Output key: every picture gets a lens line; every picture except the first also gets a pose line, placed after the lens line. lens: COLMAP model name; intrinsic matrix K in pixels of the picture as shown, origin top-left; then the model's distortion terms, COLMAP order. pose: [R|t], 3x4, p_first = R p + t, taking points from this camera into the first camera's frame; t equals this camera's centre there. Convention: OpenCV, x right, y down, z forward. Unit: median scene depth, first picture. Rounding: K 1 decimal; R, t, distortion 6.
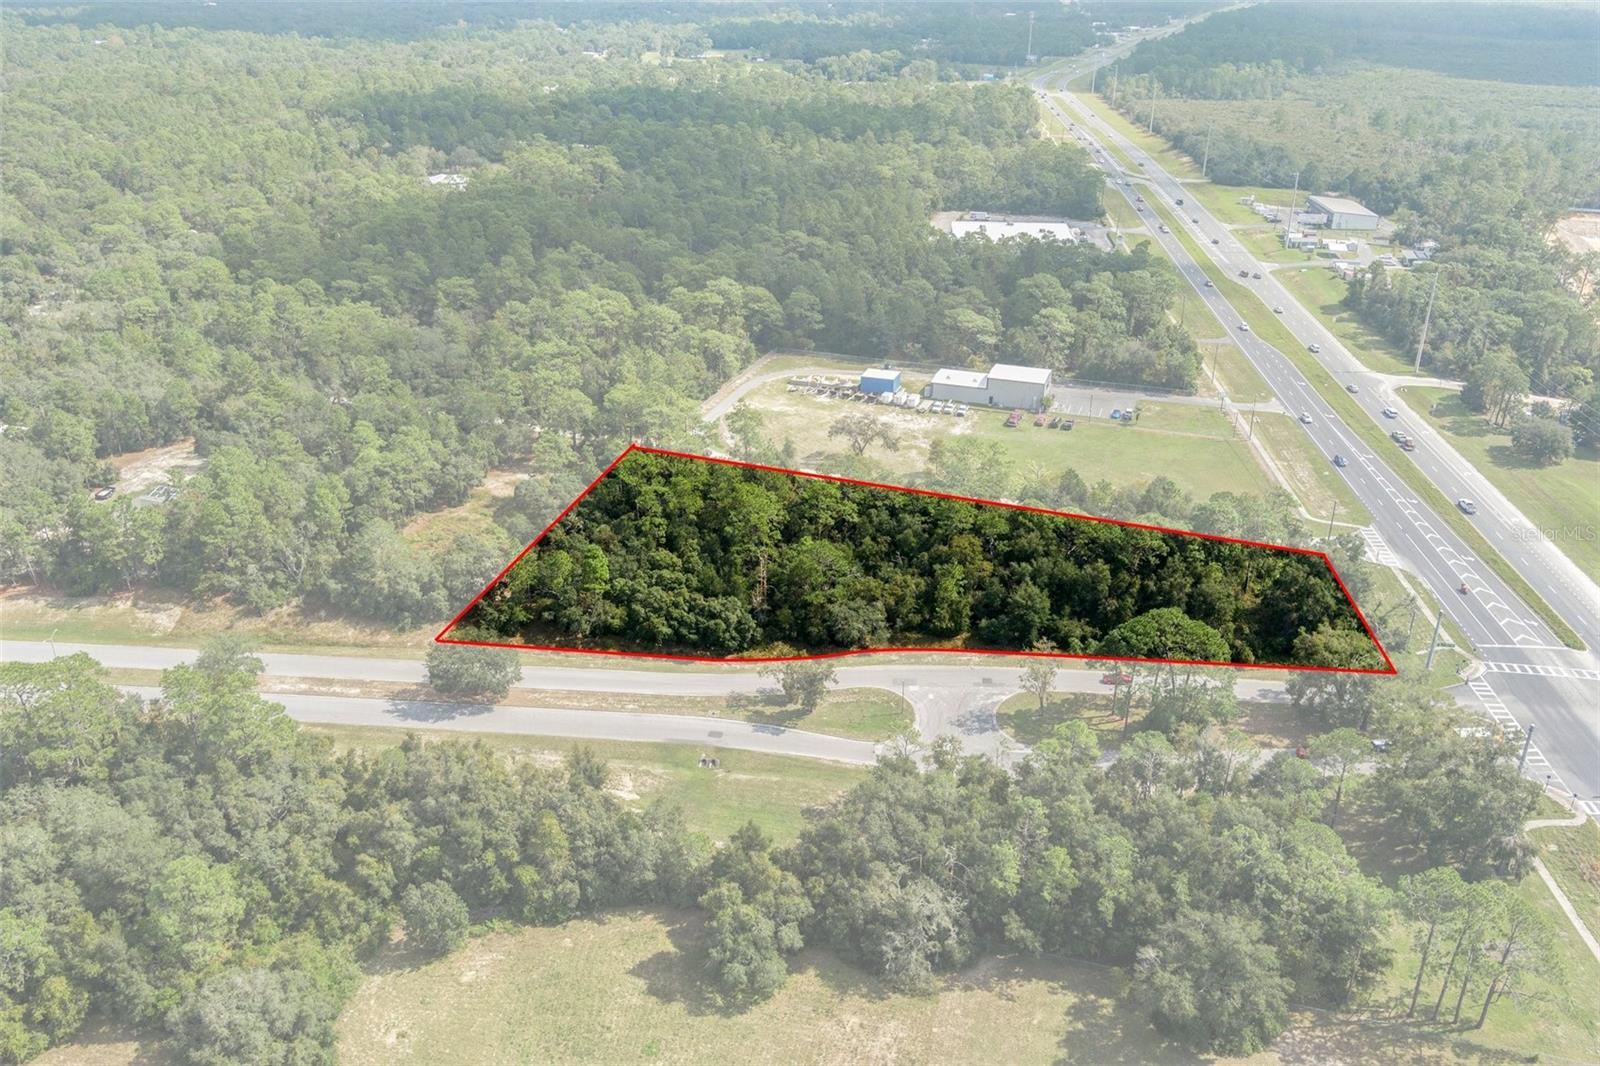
lens RADIAL K [[1288.9, 0, 798.9], [0, 1288.9, 531.0], [0, 0, 1]] dist [-0.003731, 0.006563]
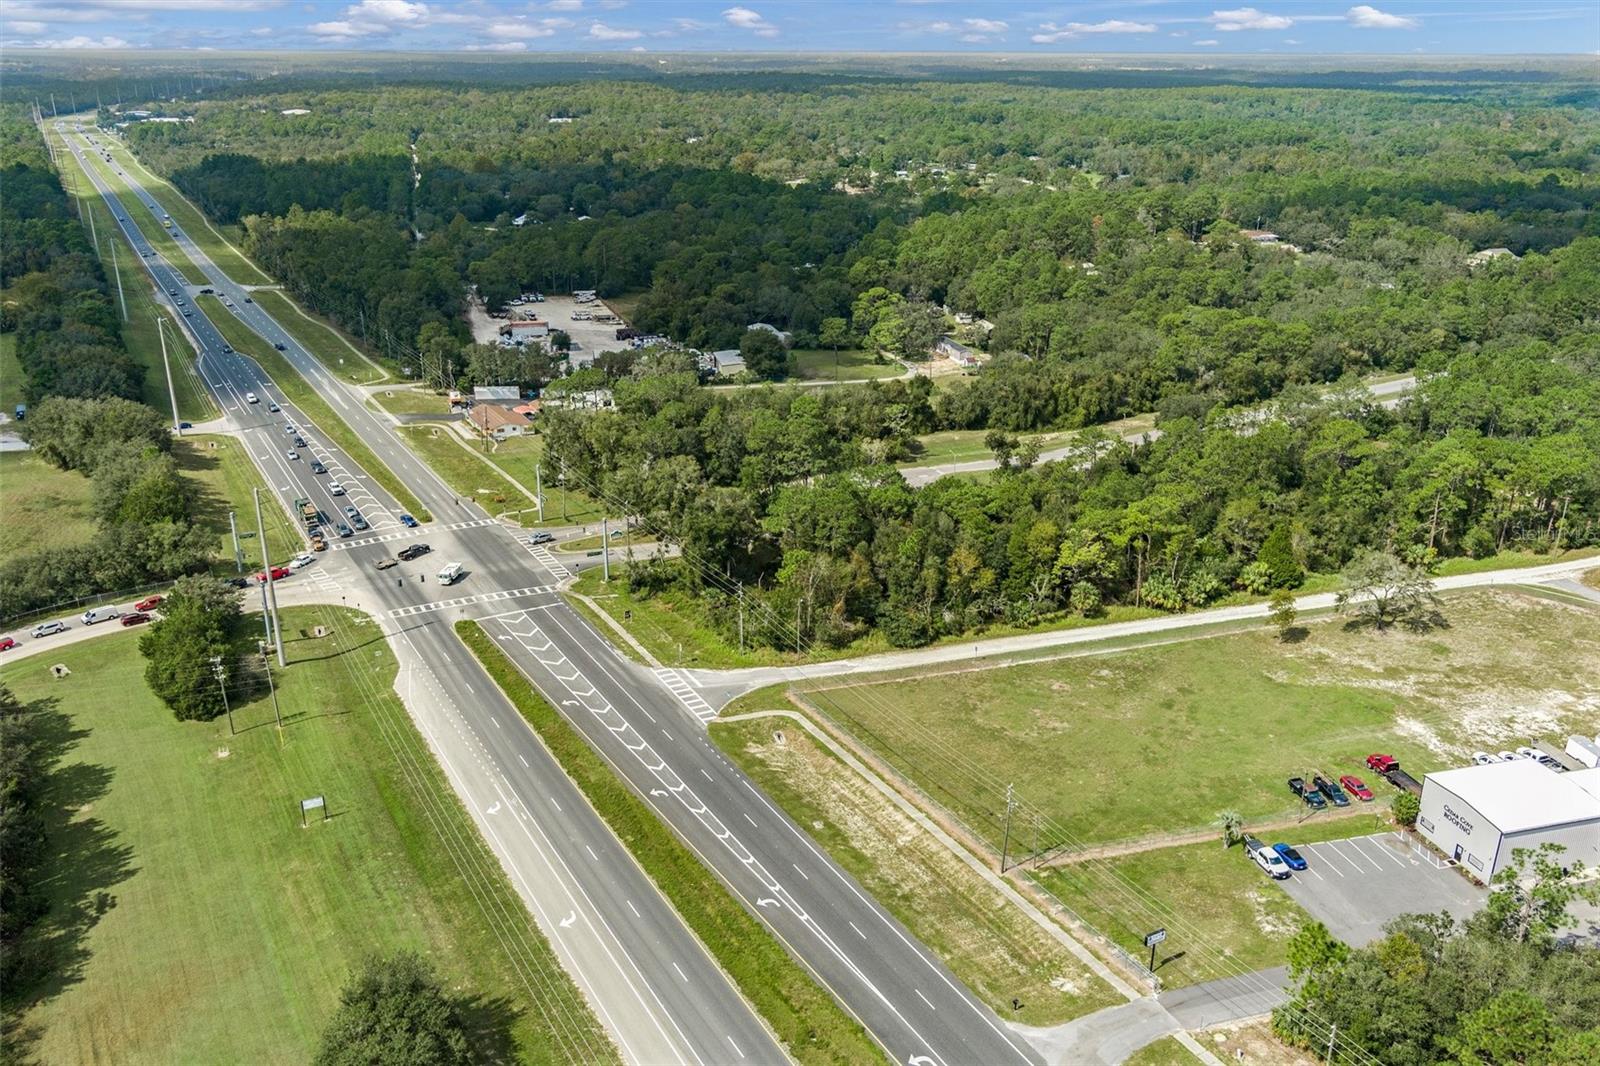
lens RADIAL K [[1288.9, 0, 795.3], [0, 1288.9, 532.6], [0, 0, 1]] dist [-0.003731, 0.006563]
pose [[-0.827819, 0.195193, -0.525942, 0.842713], [-0.240758, 0.723178, 0.647340, -0.588477], [0.506706, 0.662505, -0.551666, 1.519103]]
